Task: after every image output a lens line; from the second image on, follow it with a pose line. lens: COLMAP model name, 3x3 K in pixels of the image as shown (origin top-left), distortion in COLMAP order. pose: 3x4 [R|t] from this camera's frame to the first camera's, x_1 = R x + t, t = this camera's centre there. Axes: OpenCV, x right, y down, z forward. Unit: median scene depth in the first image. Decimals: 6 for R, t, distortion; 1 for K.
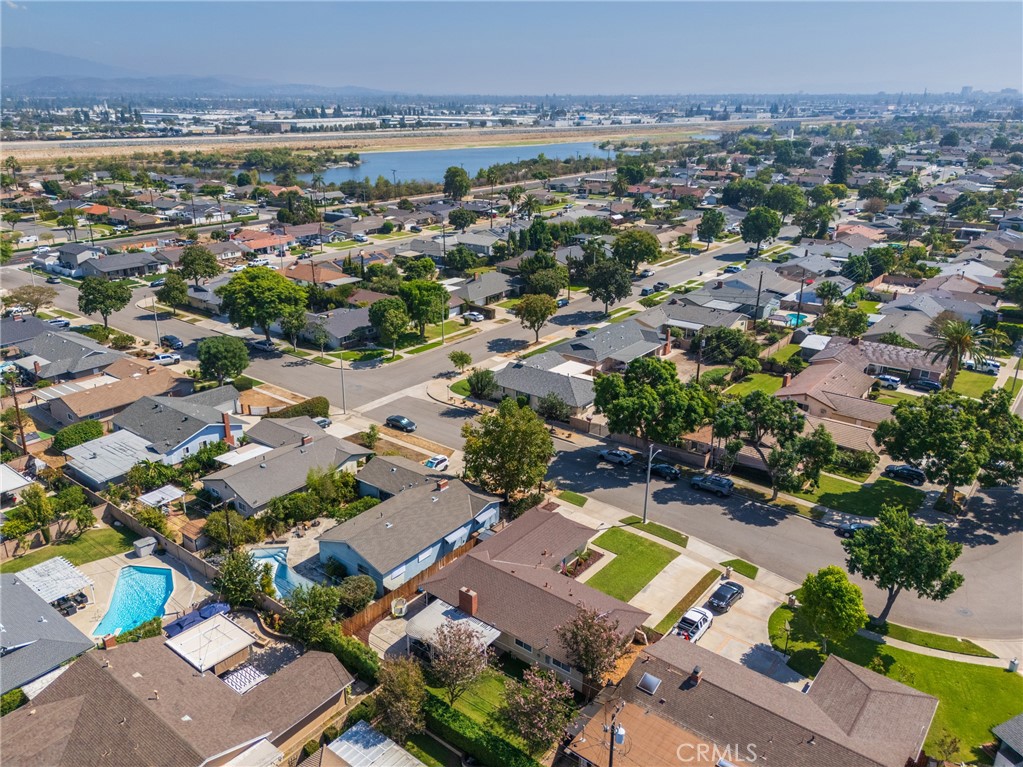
lens RADIAL K [[751.8, 0, 511.5], [0, 751.8, 383.5], [0, 0, 1]] dist [0.099685, -0.127387]
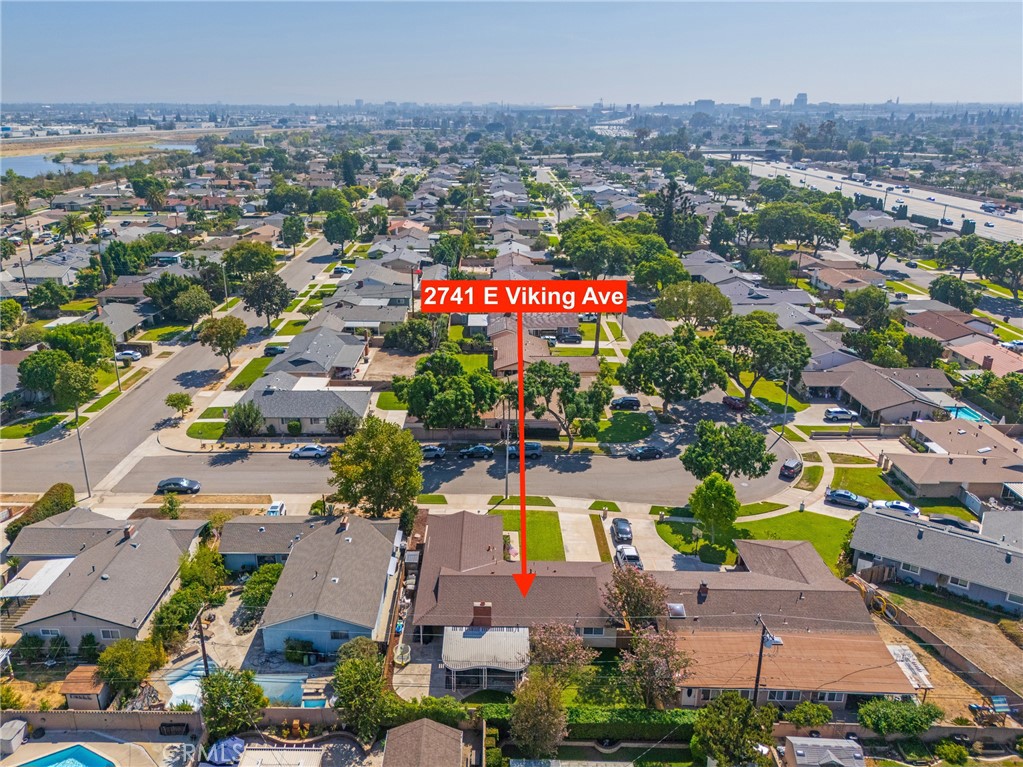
lens RADIAL K [[723.7, 0, 511.5], [0, 723.7, 383.5], [0, 0, 1]] dist [0.085397, -0.105057]
pose [[0.797434, -0.214777, 0.563888, -0.256687], [0.213902, 0.974439, 0.068656, -0.031844], [-0.564220, 0.065868, 0.822993, 0.092995]]
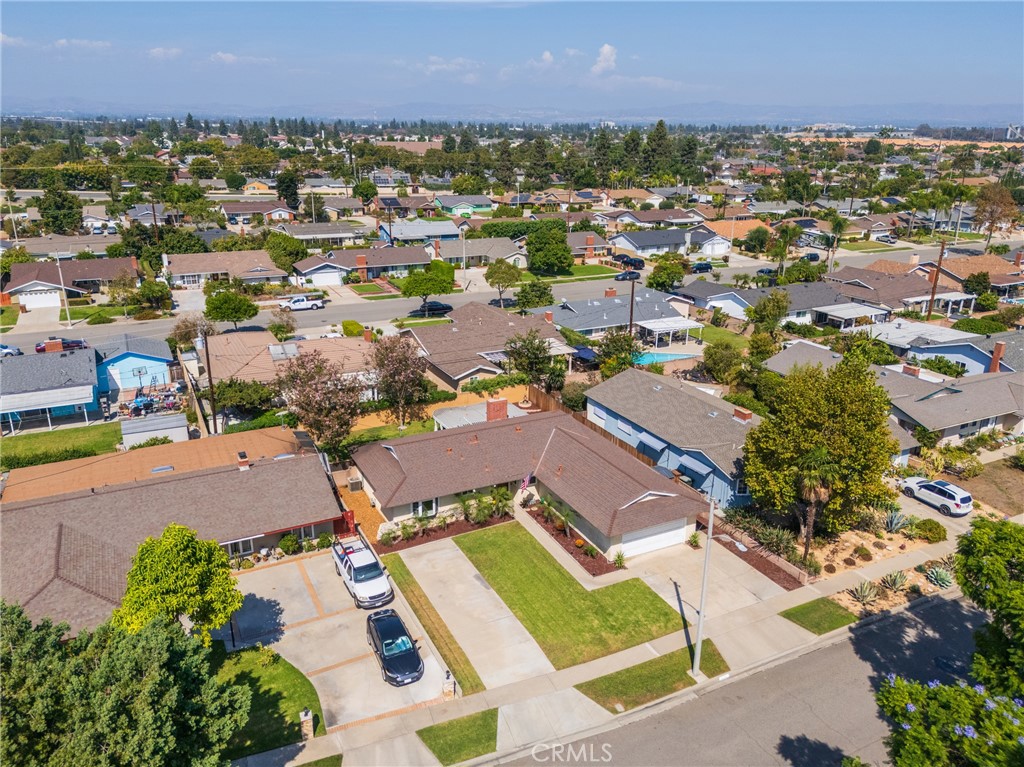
lens RADIAL K [[752.5, 0, 512.0], [0, 752.5, 383.5], [0, 0, 1]] dist [0.099685, -0.127387]
pose [[-0.418045, 0.278695, -0.864620, 0.387523], [-0.323828, 0.843534, 0.428470, -0.078321], [0.848748, 0.459108, -0.262386, 0.661942]]
